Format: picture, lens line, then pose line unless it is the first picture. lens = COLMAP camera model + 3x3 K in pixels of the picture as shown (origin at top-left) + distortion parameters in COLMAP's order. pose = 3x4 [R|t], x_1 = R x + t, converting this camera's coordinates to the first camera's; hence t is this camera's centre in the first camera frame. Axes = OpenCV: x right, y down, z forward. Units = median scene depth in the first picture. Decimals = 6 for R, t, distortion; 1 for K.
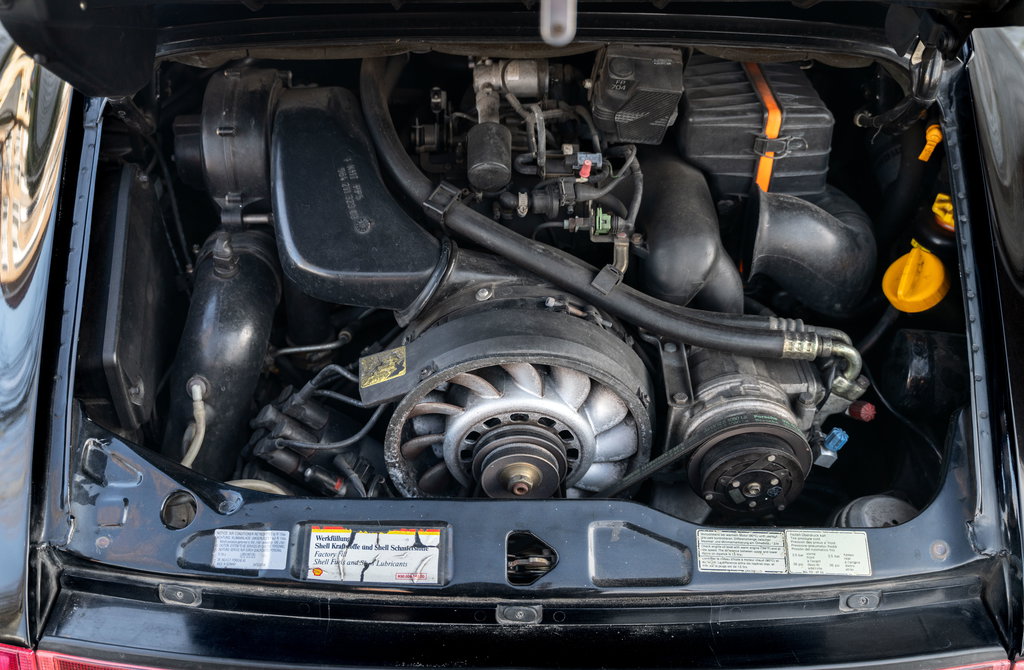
lens RADIAL K [[919.1, 0, 480.3], [0, 919.1, 335.3], [0, 0, 1]] dist [-0.010943, 0.012235]
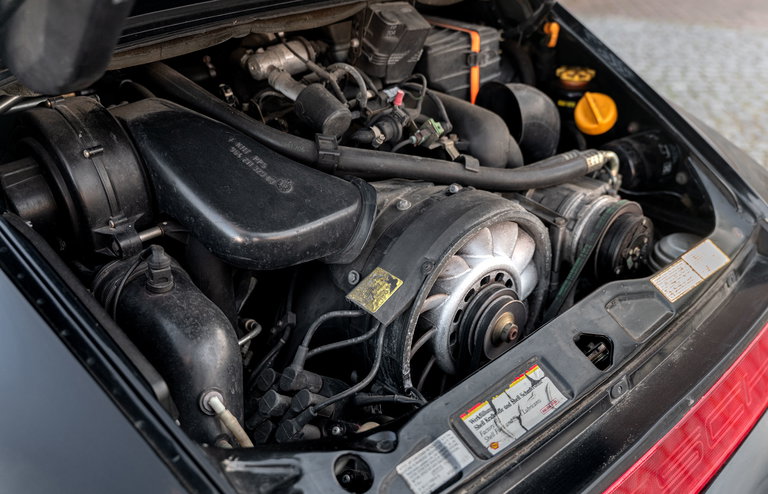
lens RADIAL K [[729.2, 0, 415.3], [0, 729.2, 270.7], [0, 0, 1]] dist [-0.002322, -0.003530]
pose [[0.701034, -0.363809, 0.613347, -0.565622], [0.454039, 0.890931, 0.009508, 0.026295], [-0.549909, 0.271818, 0.789756, 0.284709]]
